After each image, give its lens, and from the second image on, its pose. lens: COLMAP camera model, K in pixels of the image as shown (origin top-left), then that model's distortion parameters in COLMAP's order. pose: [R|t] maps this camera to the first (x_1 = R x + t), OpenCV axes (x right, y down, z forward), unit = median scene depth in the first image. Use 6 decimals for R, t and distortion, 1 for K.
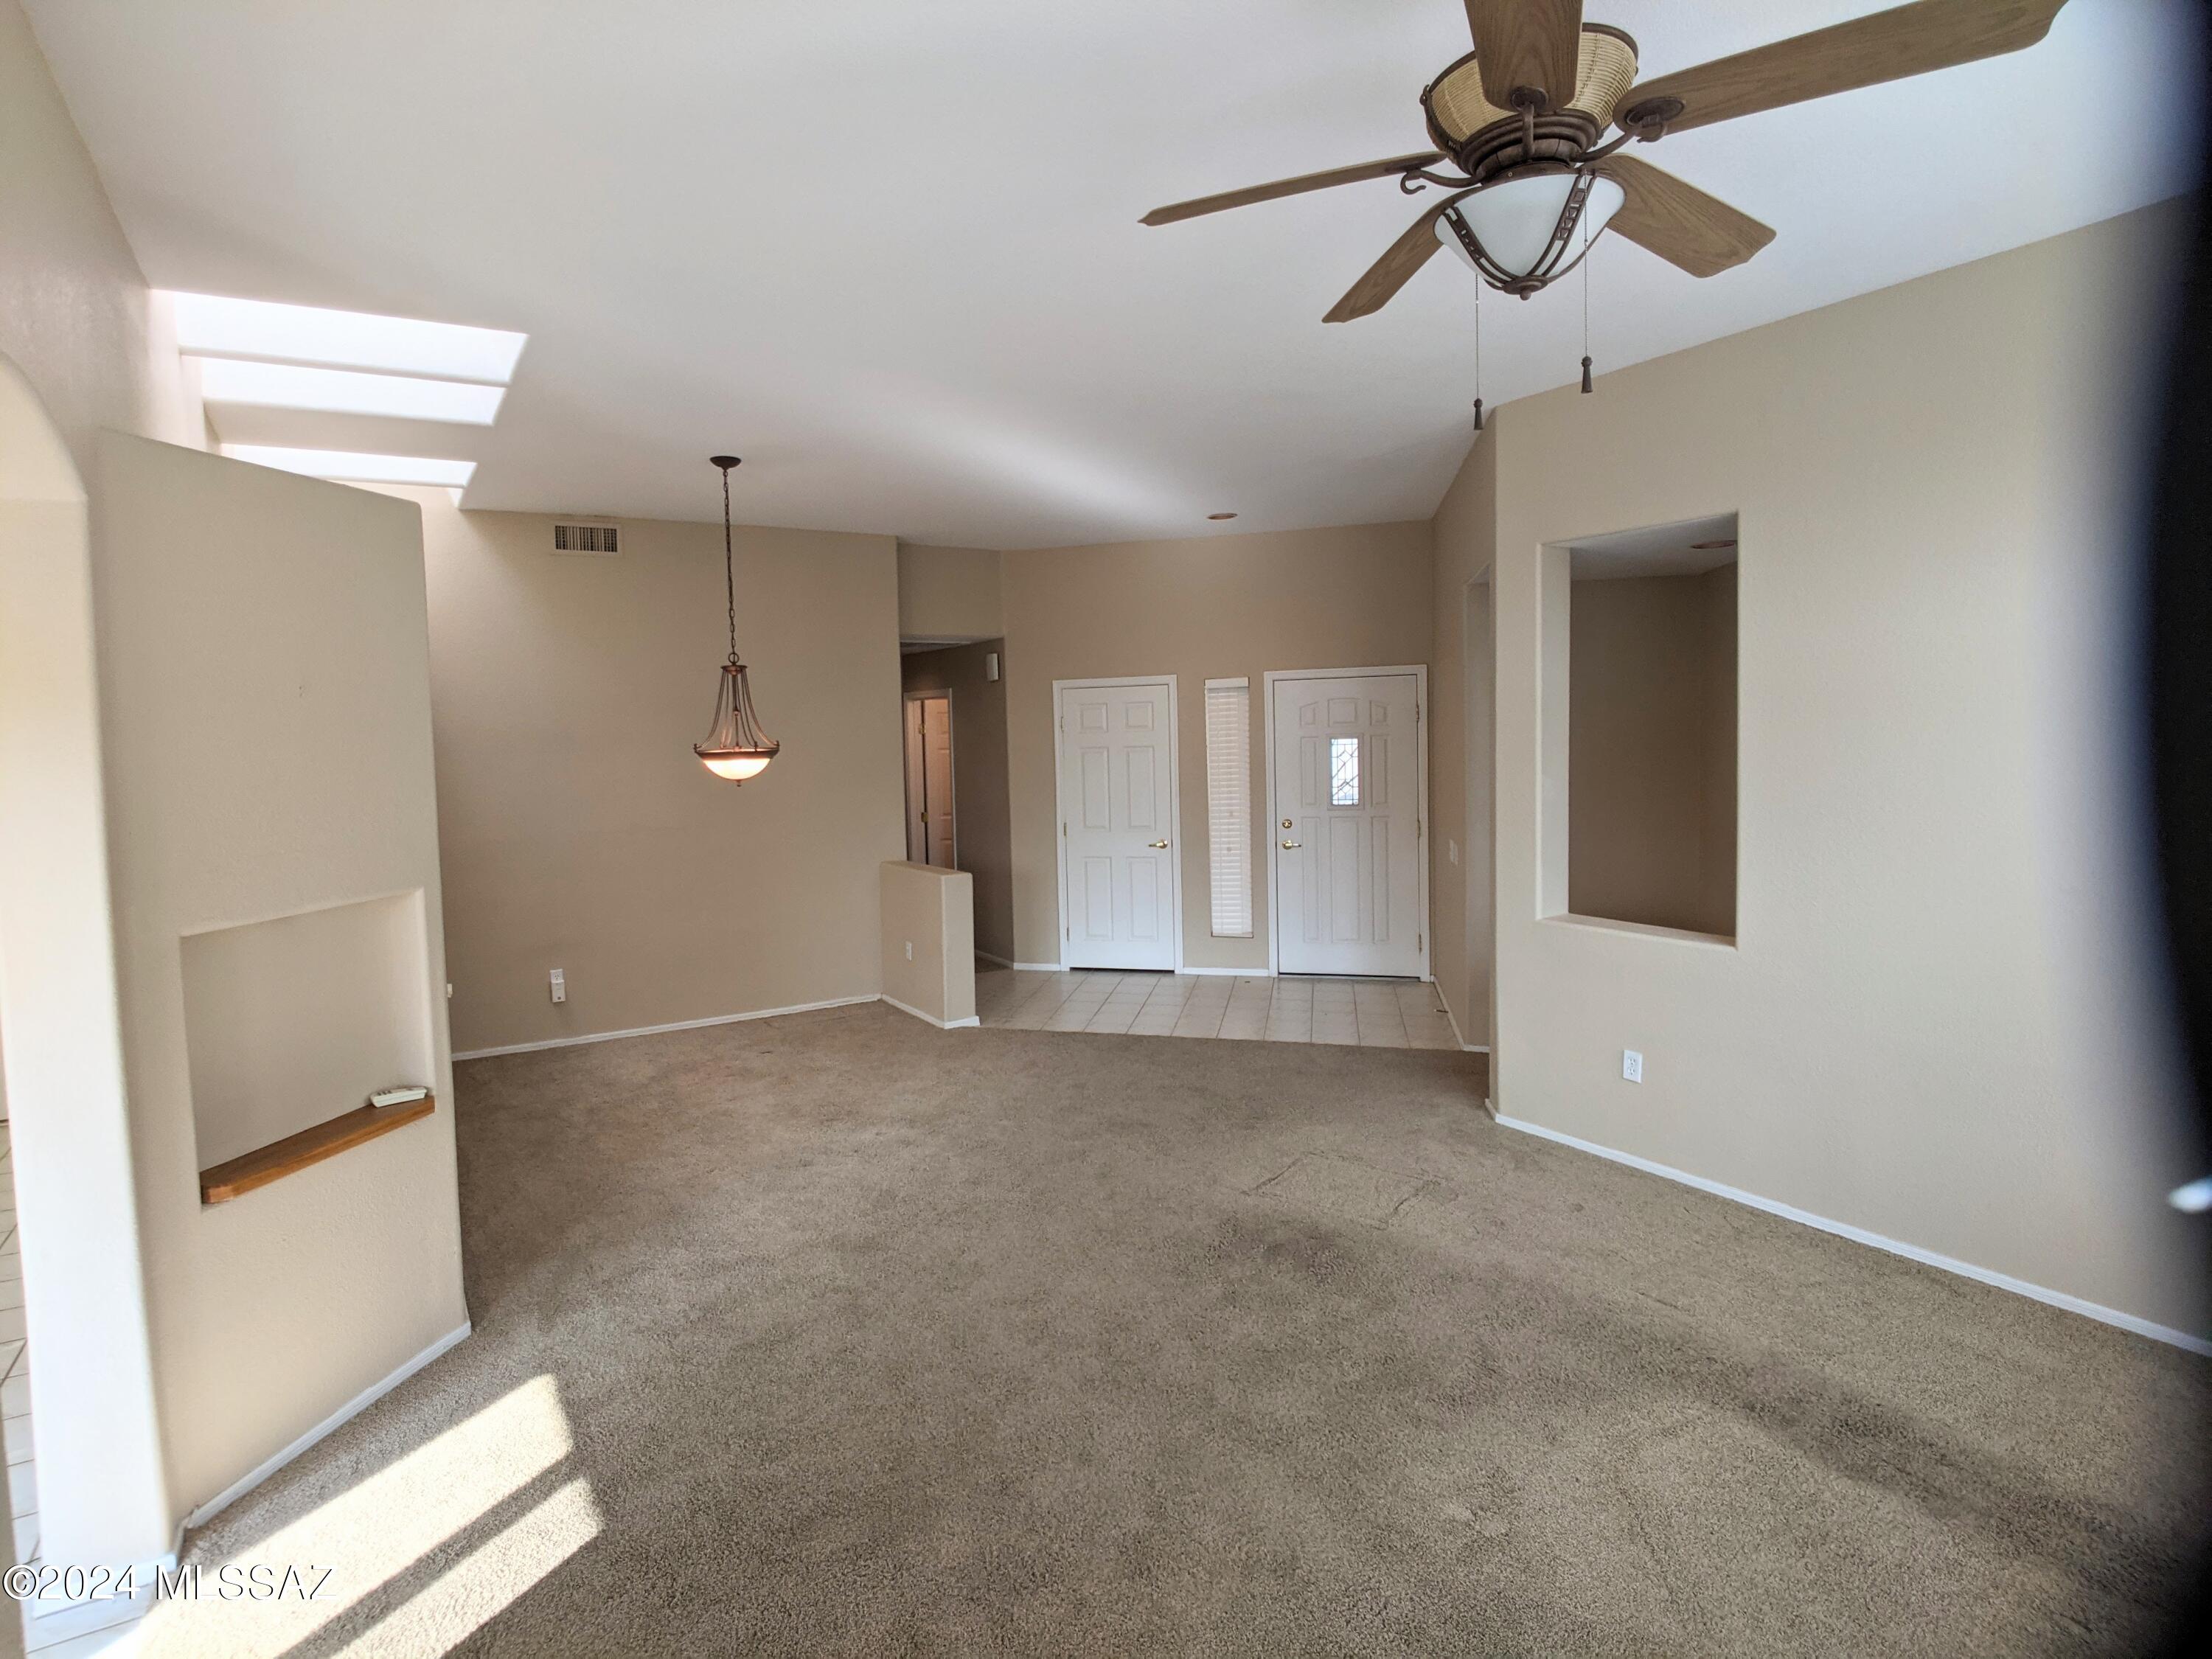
lens RADIAL K [[1153.6, 0, 998.3], [0, 1153.6, 802.0], [0, 0, 1]] dist [-0.006877, -0.000134]
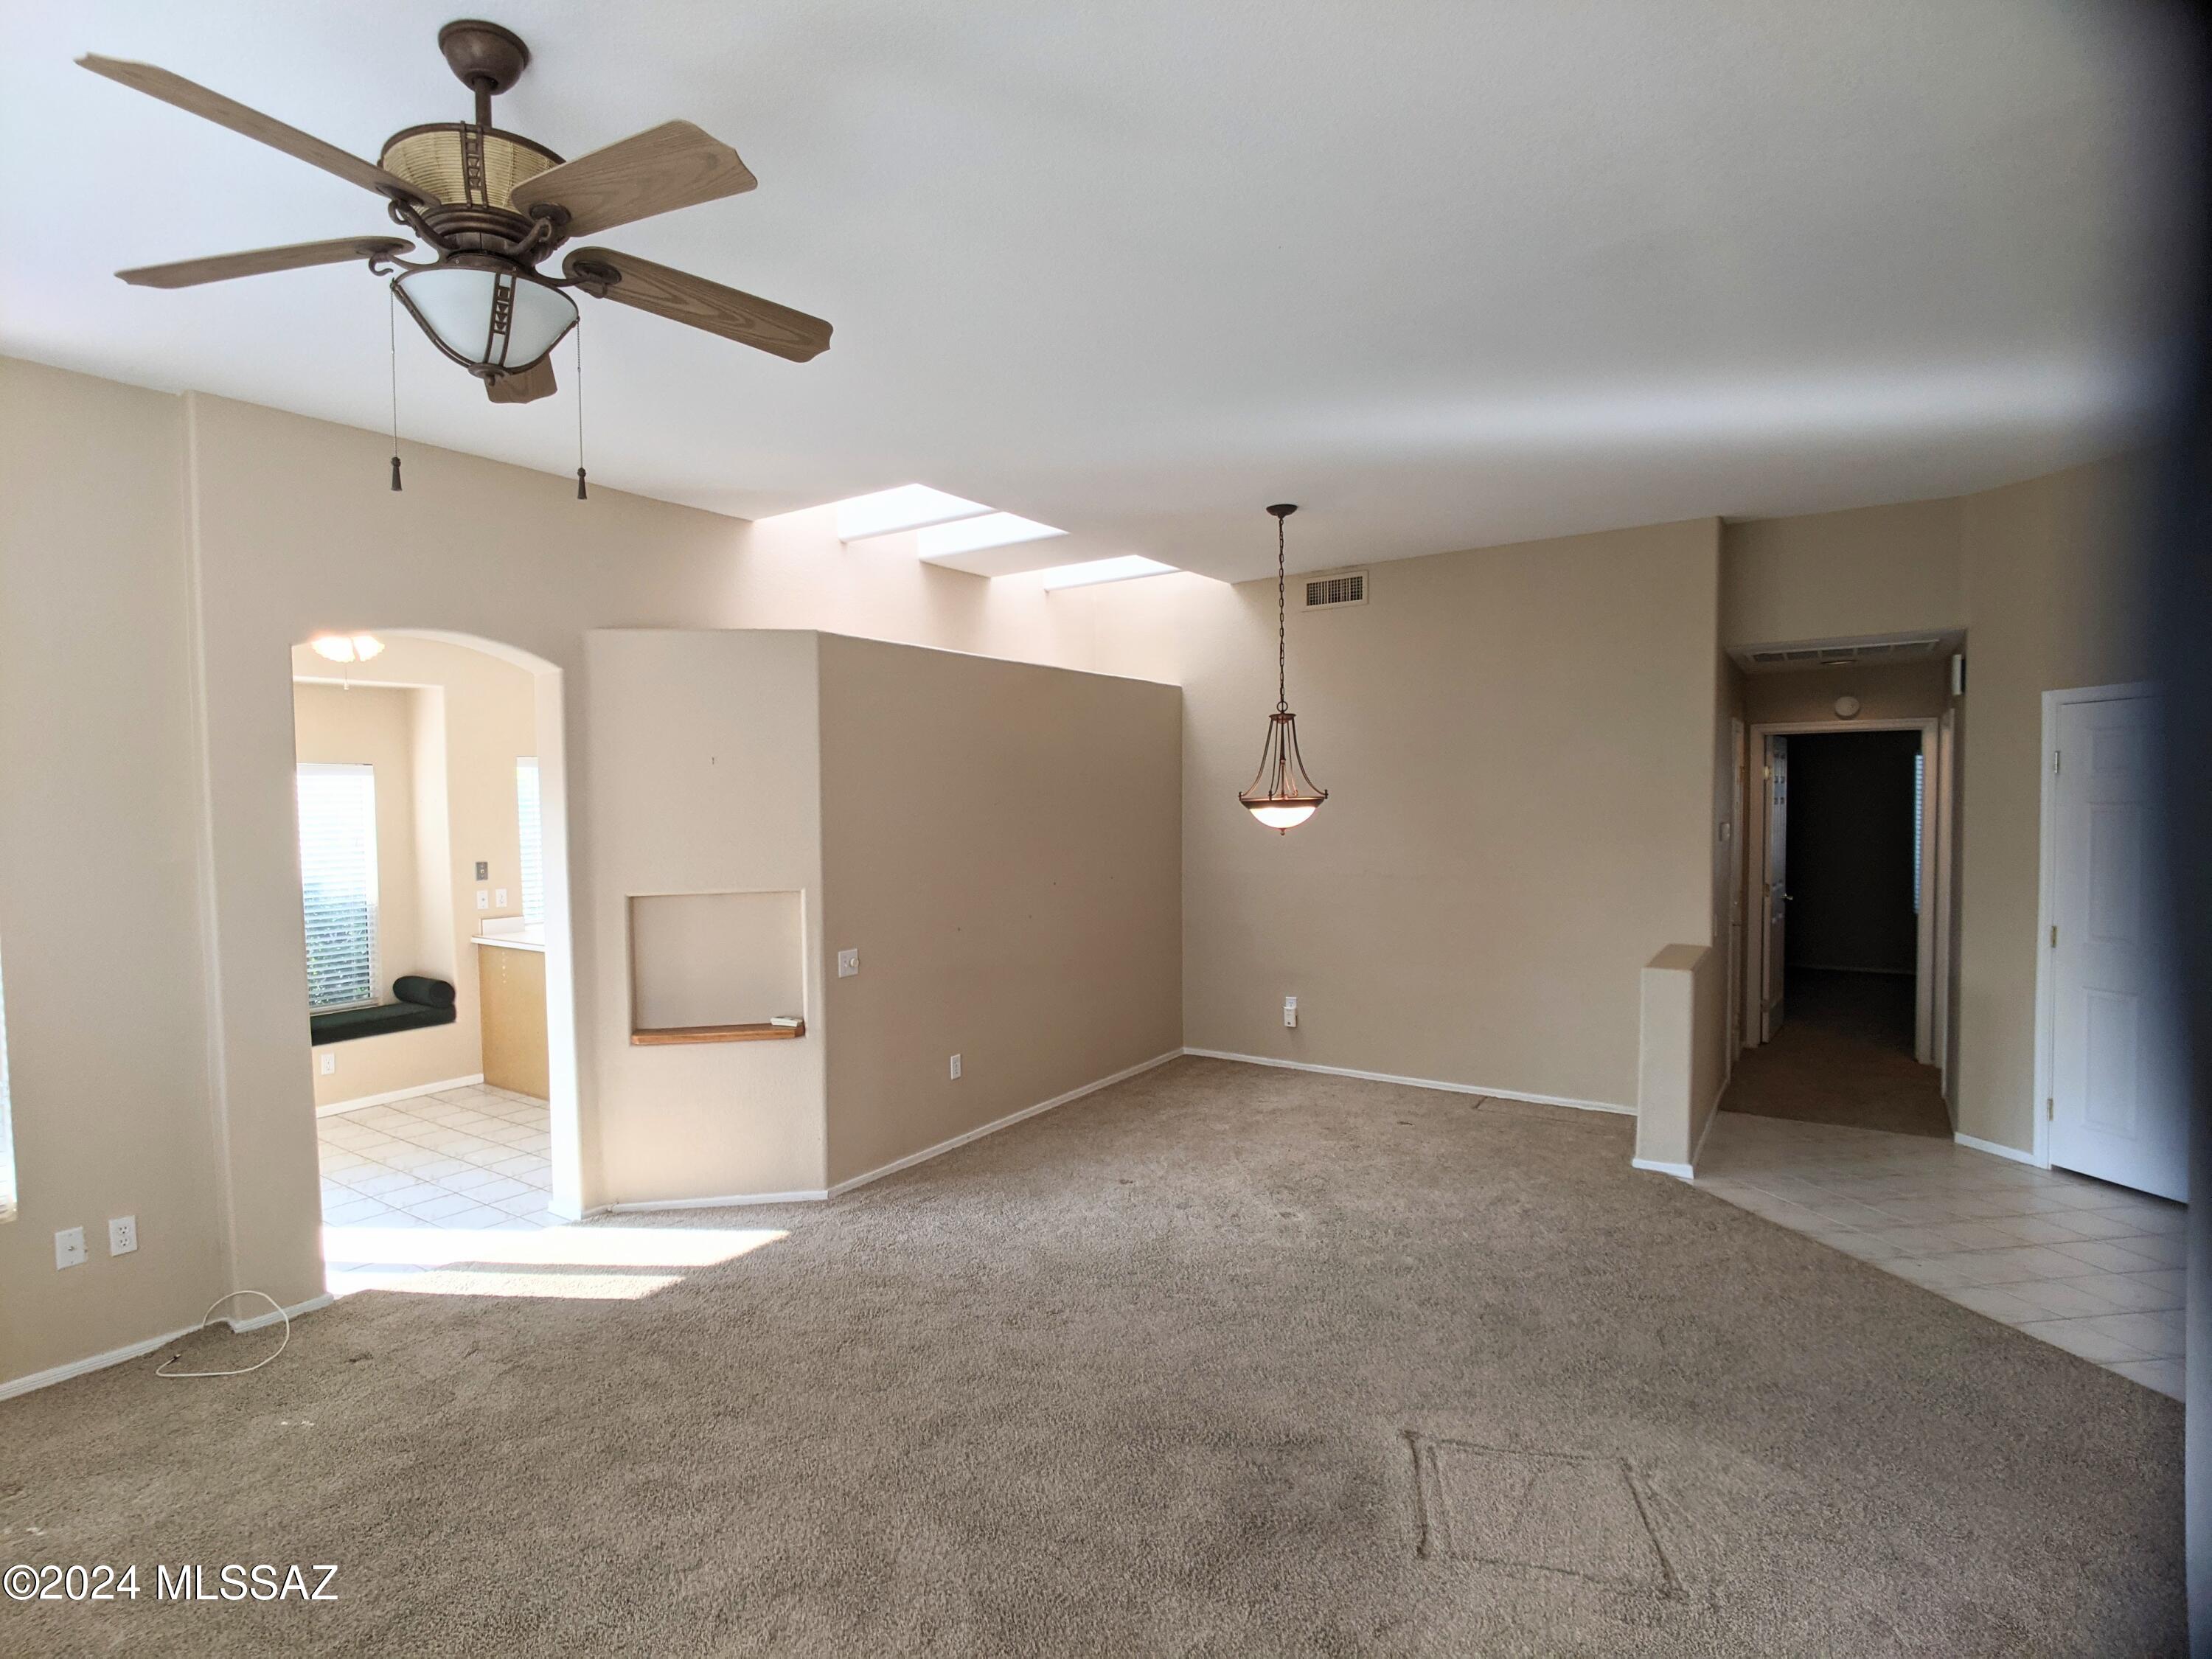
lens RADIAL K [[1161.0, 0, 994.1], [0, 1161.0, 834.5], [0, 0, 1]] dist [0.001160, 0.002155]
pose [[0.414129, 0.052237, -0.908718, 0.588822], [-0.050949, 0.998117, 0.034157, -0.035649], [0.908791, 0.032153, 0.416011, 0.357230]]
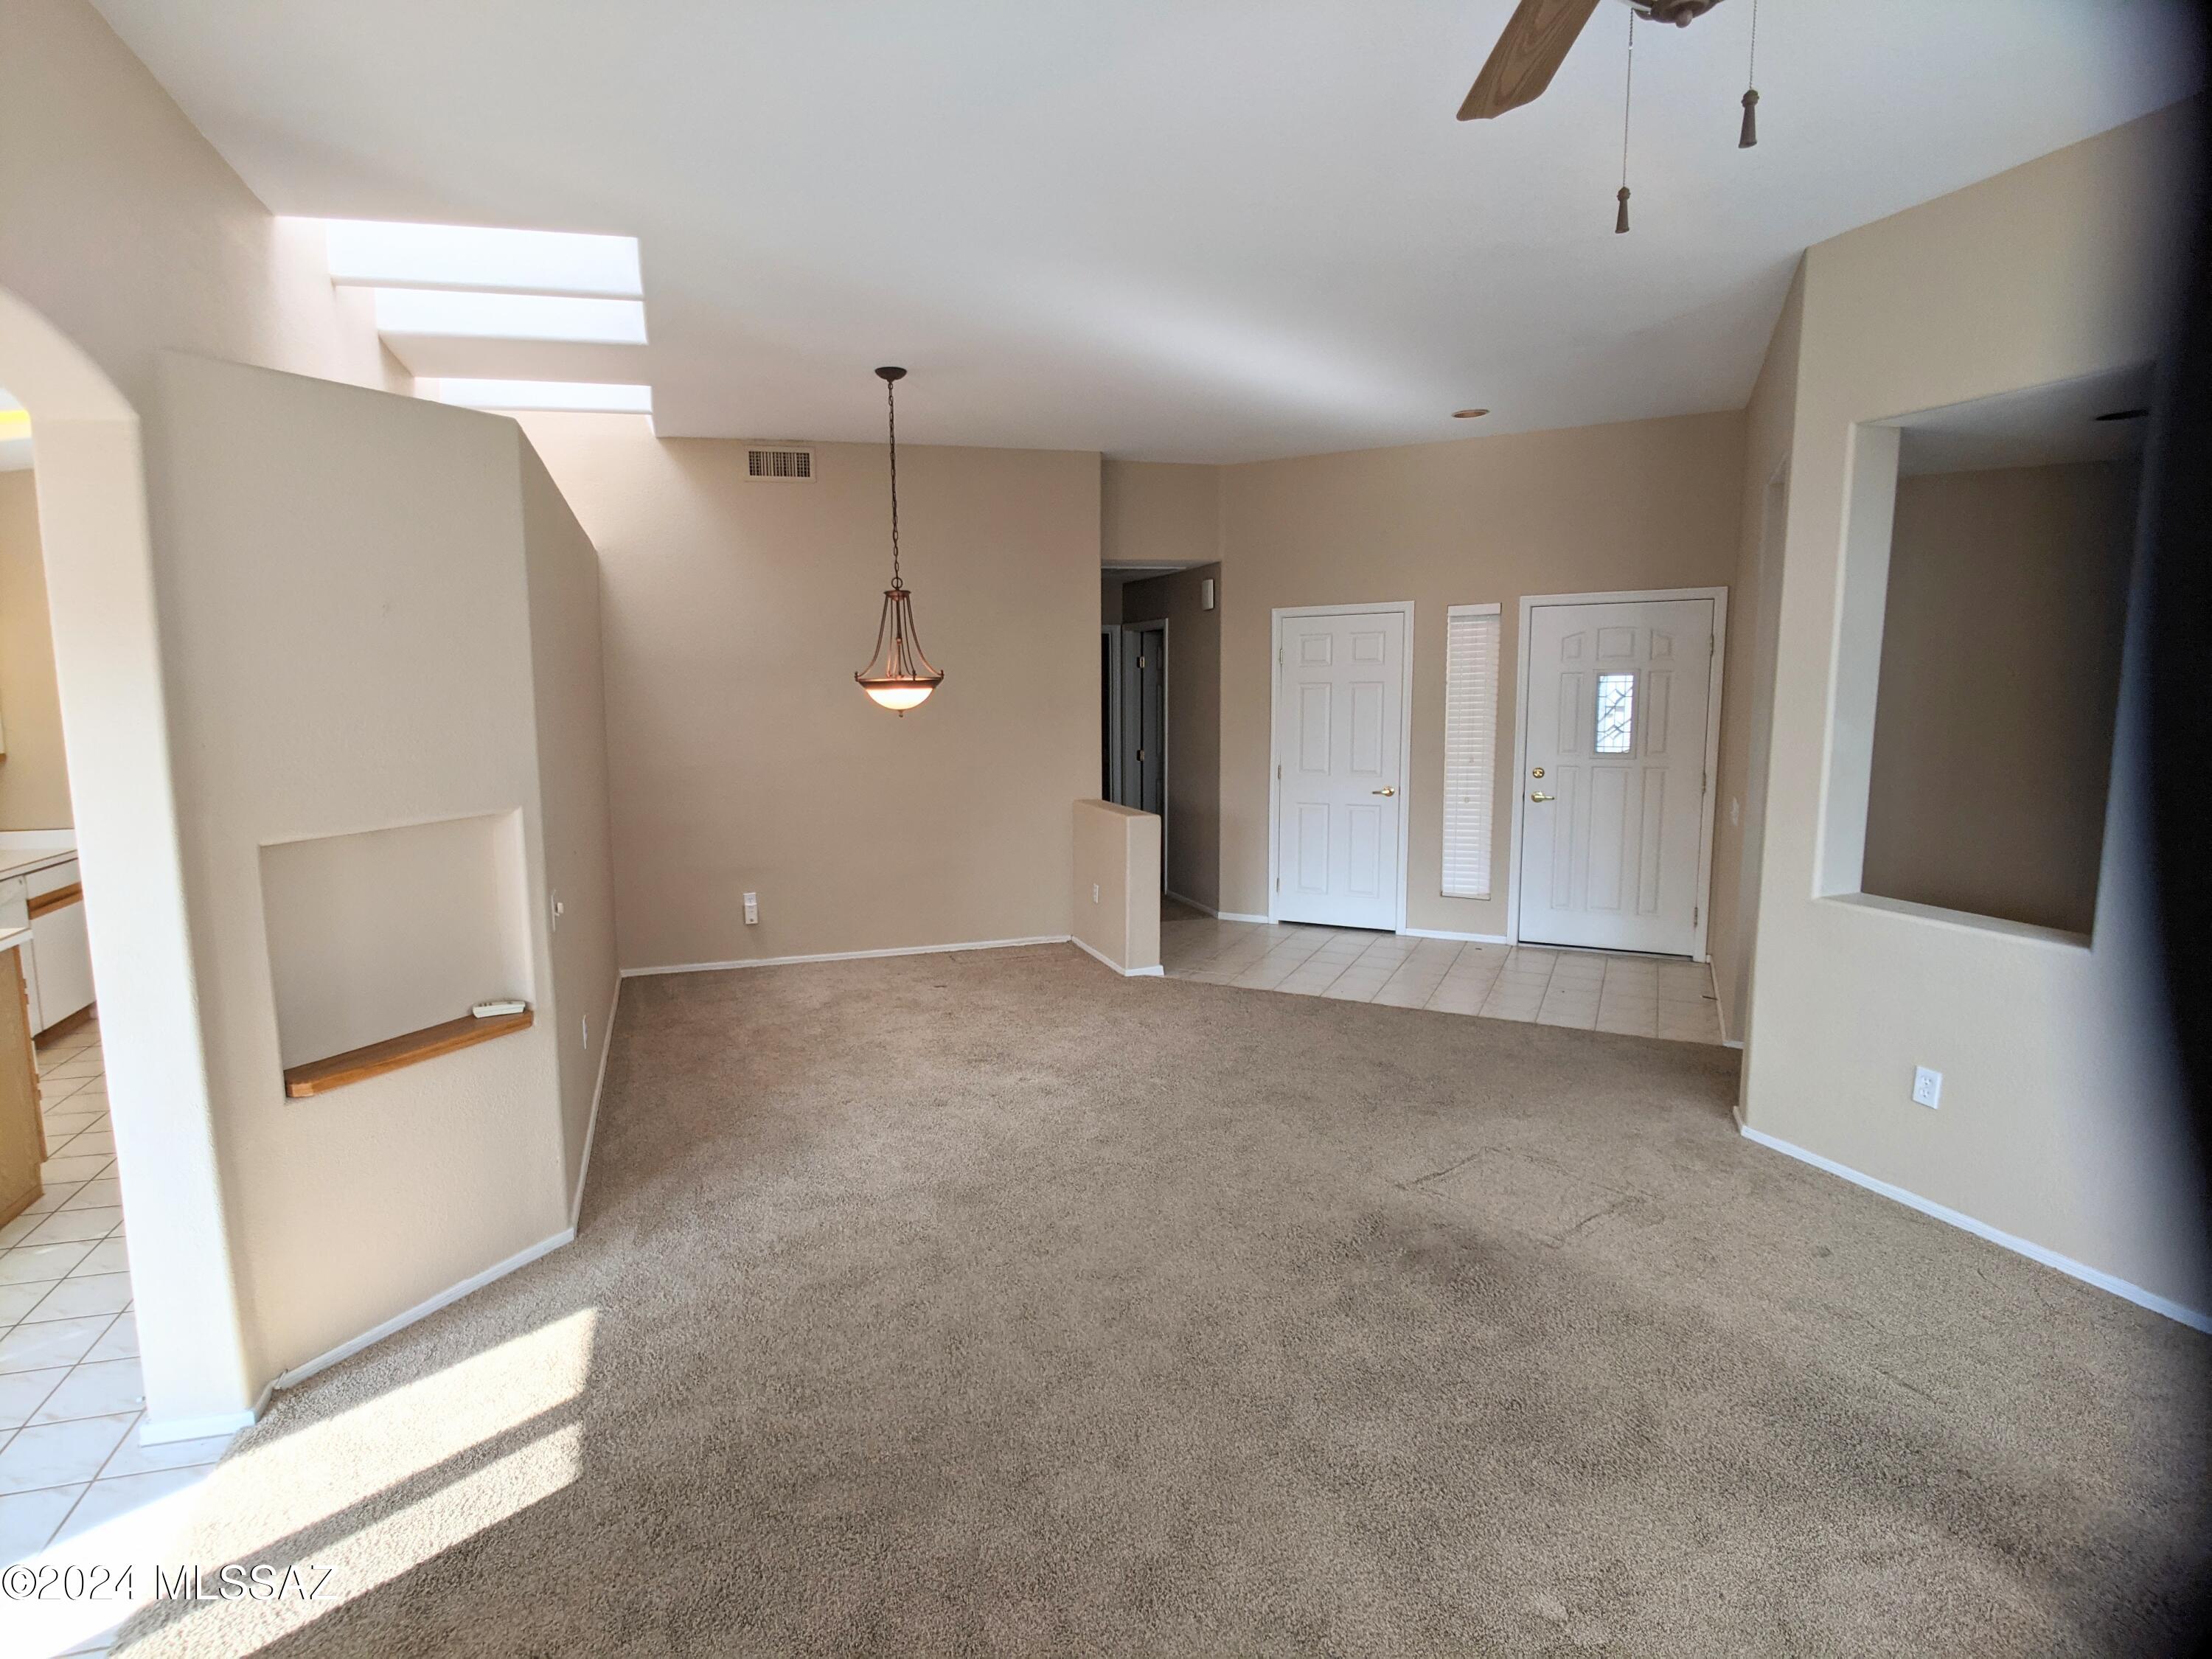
lens RADIAL K [[1161.0, 0, 994.1], [0, 1161.0, 834.5], [0, 0, 1]] dist [0.001160, 0.002155]
pose [[0.970801, 0.042350, -0.236119, 0.087655], [-0.022929, 0.996168, 0.084399, 0.001011], [0.238789, -0.076520, 0.968052, 0.064064]]
